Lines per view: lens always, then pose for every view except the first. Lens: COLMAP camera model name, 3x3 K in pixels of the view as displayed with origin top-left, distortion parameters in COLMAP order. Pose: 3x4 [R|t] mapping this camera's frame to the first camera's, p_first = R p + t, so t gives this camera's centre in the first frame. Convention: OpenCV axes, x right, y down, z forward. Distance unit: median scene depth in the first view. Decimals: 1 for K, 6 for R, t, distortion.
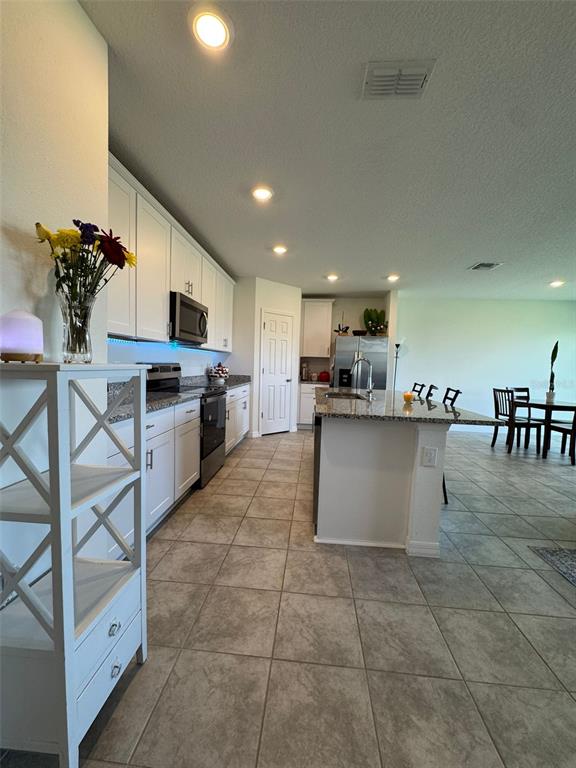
lens RADIAL K [[309.9, 0, 288.0], [0, 309.9, 384.0], [0, 0, 1]] dist [0.002085, 0.000370]
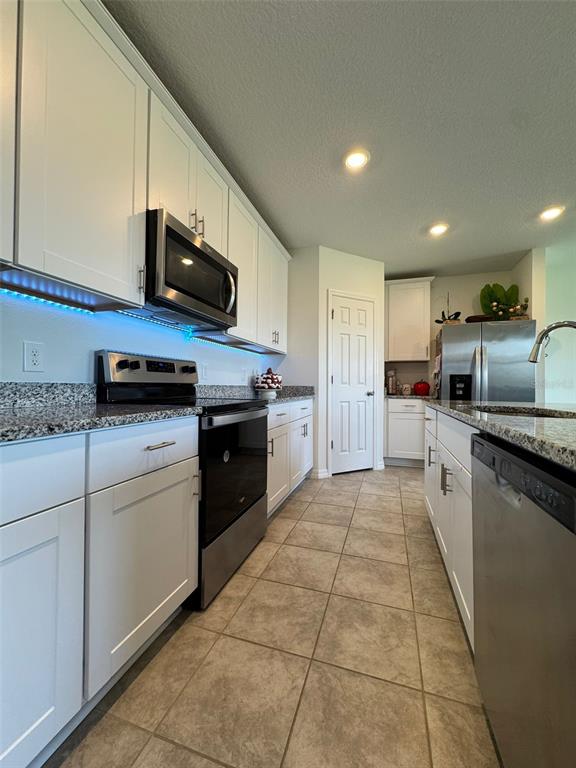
lens RADIAL K [[309.9, 0, 288.0], [0, 309.9, 384.0], [0, 0, 1]] dist [0.002085, 0.000370]
pose [[0.974157, -0.026053, -0.224363, -0.023688], [0.009325, 0.997118, -0.075297, 0.020131], [0.225678, 0.071259, 0.971592, 0.335411]]
